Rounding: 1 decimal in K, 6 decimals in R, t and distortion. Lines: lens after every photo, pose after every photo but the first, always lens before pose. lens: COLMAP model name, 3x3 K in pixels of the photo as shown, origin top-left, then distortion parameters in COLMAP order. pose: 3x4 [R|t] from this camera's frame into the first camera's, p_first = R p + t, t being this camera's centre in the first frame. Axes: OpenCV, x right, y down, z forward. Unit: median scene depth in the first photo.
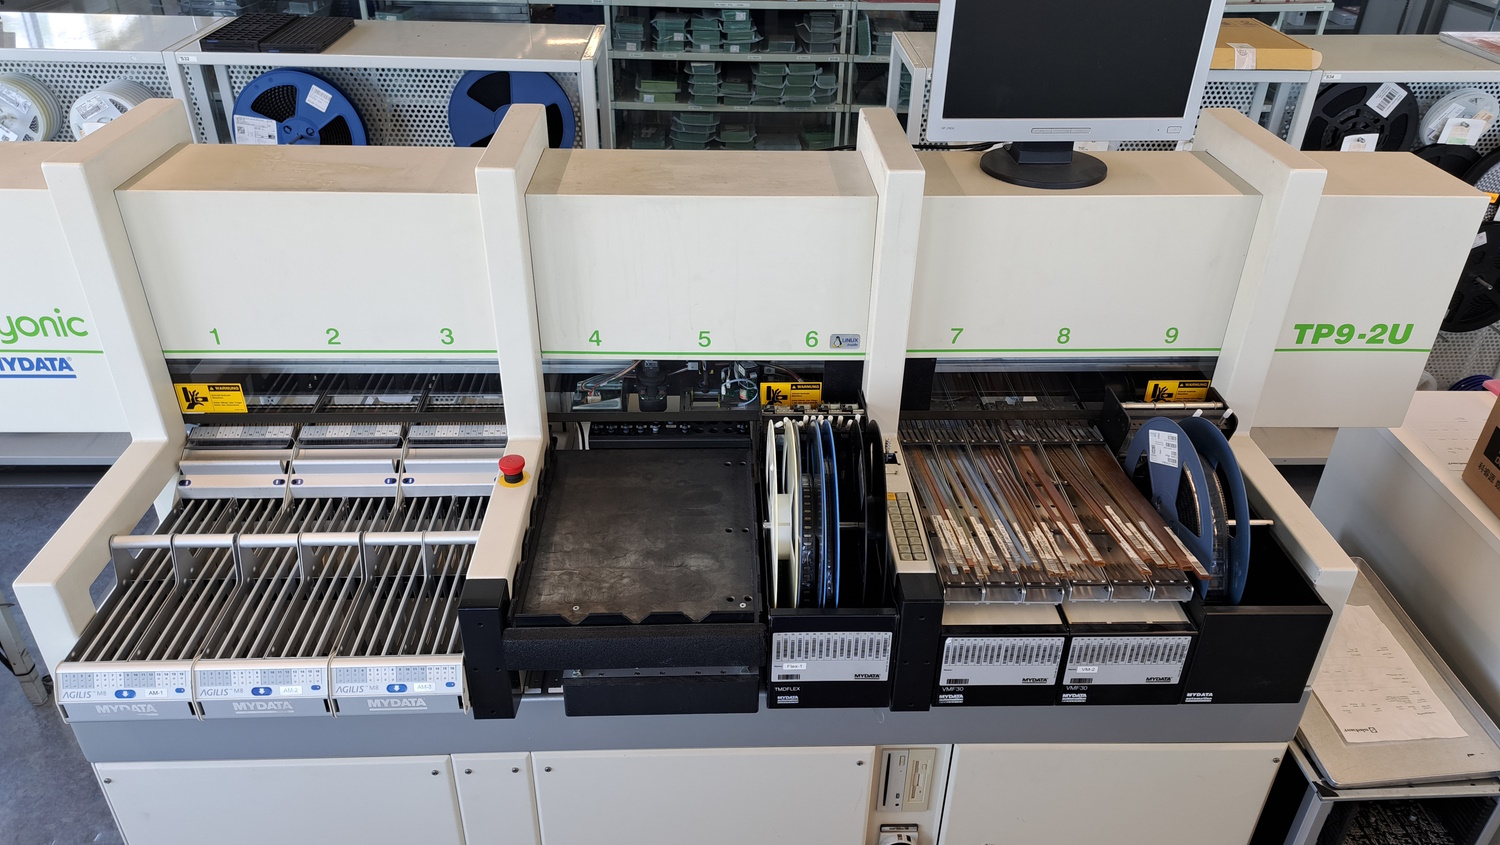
lens RADIAL K [[1084.2, 0, 757.7], [0, 1084.2, 428.7], [0, 0, 1]] dist [0.025965, 0.001149]
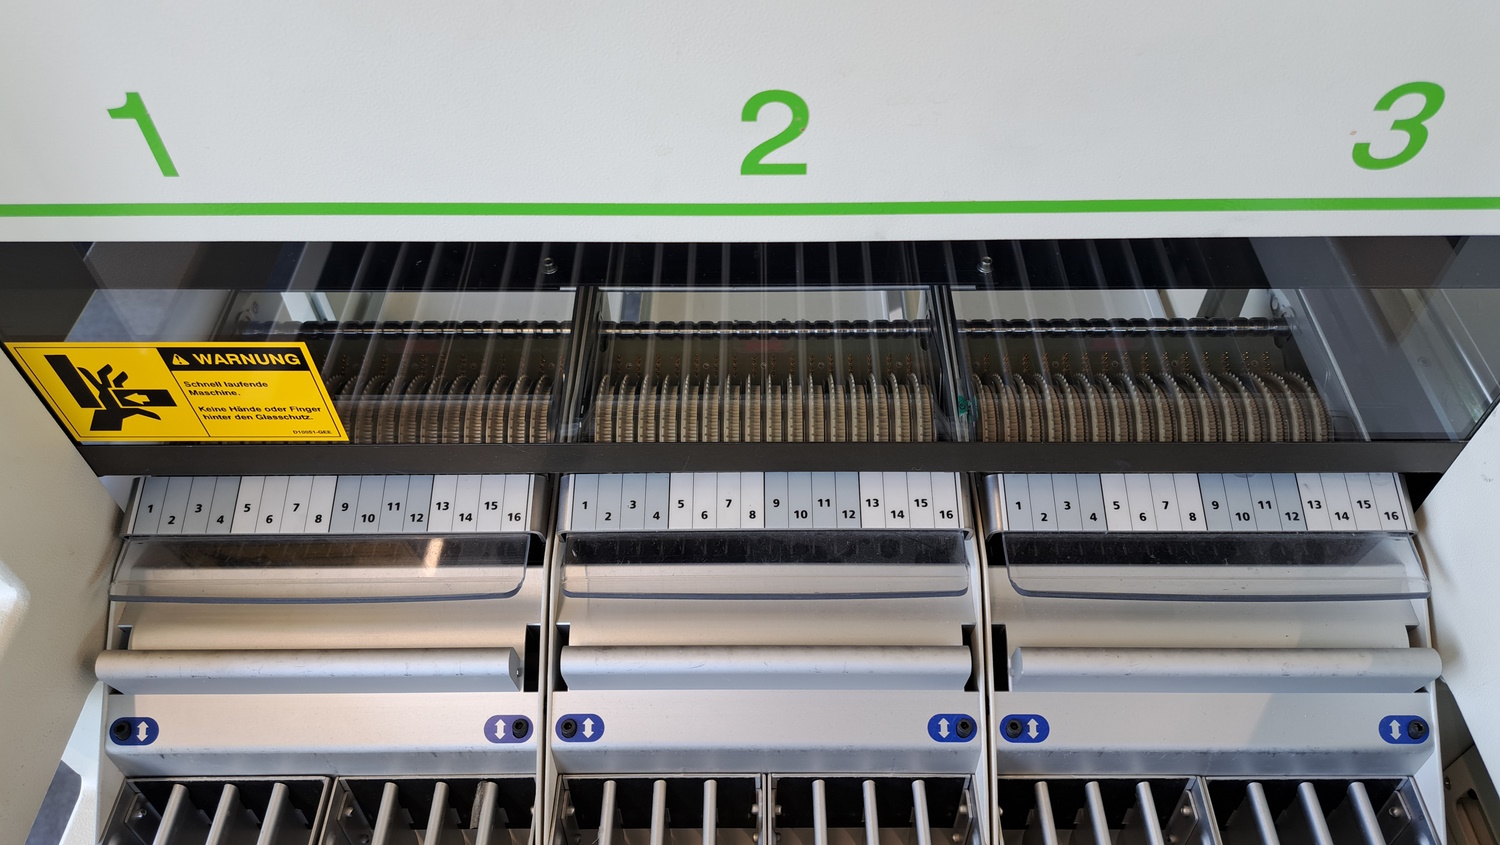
lens RADIAL K [[1084.2, 0, 743.6], [0, 1084.2, 422.1], [0, 0, 1]] dist [0.025965, 0.001149]
pose [[0.998817, 0.018462, -0.044994, -0.375664], [-0.003211, 0.948165, 0.317763, -0.094005], [0.048529, -0.317243, 0.947102, 0.790399]]
